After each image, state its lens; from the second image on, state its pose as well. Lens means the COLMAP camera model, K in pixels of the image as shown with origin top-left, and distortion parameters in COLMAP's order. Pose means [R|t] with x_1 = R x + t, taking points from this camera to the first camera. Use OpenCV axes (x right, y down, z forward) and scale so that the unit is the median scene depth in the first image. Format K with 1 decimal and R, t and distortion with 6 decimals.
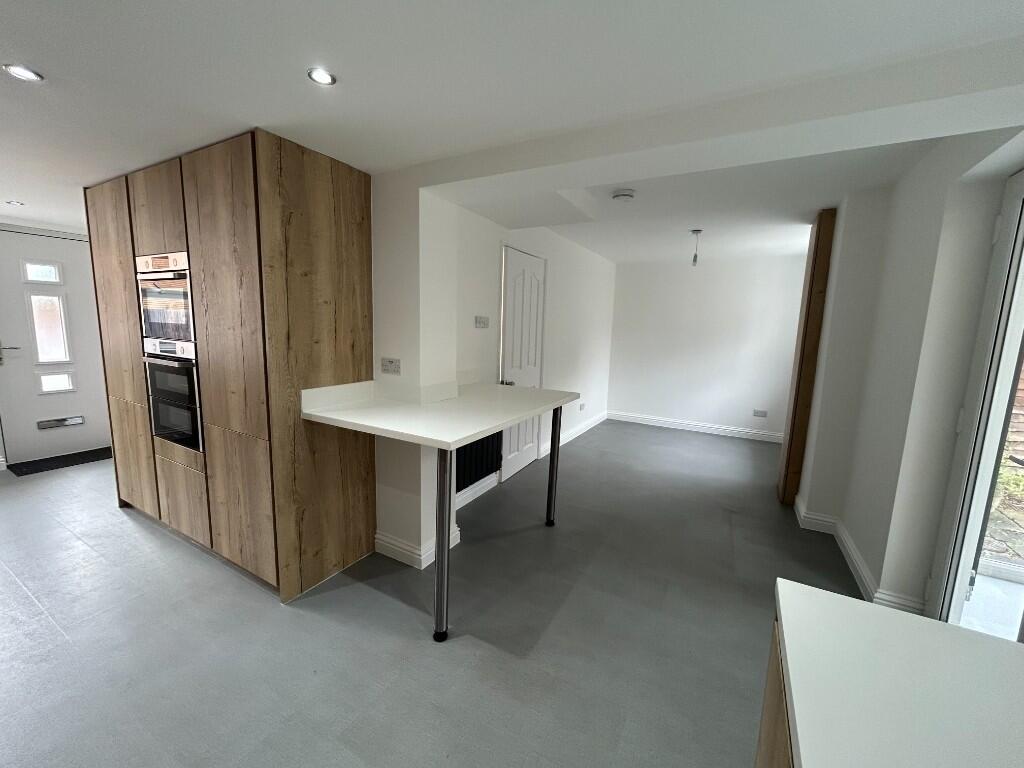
lens RADIAL K [[412.6, 0, 512.0], [0, 412.6, 384.0], [0, 0, 1]] dist [-0.000632, -0.000078]
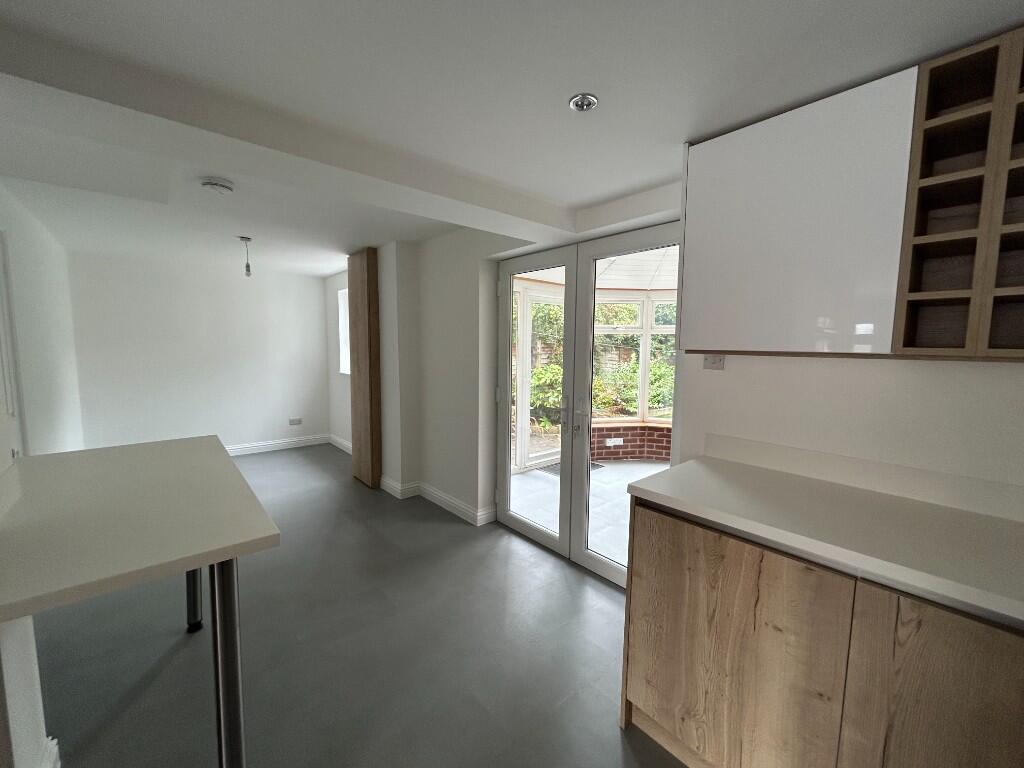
lens RADIAL K [[412.6, 0, 512.0], [0, 412.6, 384.0], [0, 0, 1]] dist [-0.000632, -0.000078]
pose [[0.349841, -0.112242, 0.930061, -0.276552], [0.134370, 0.988543, 0.068757, -0.035744], [-0.927122, 0.100918, 0.360915, 0.166287]]
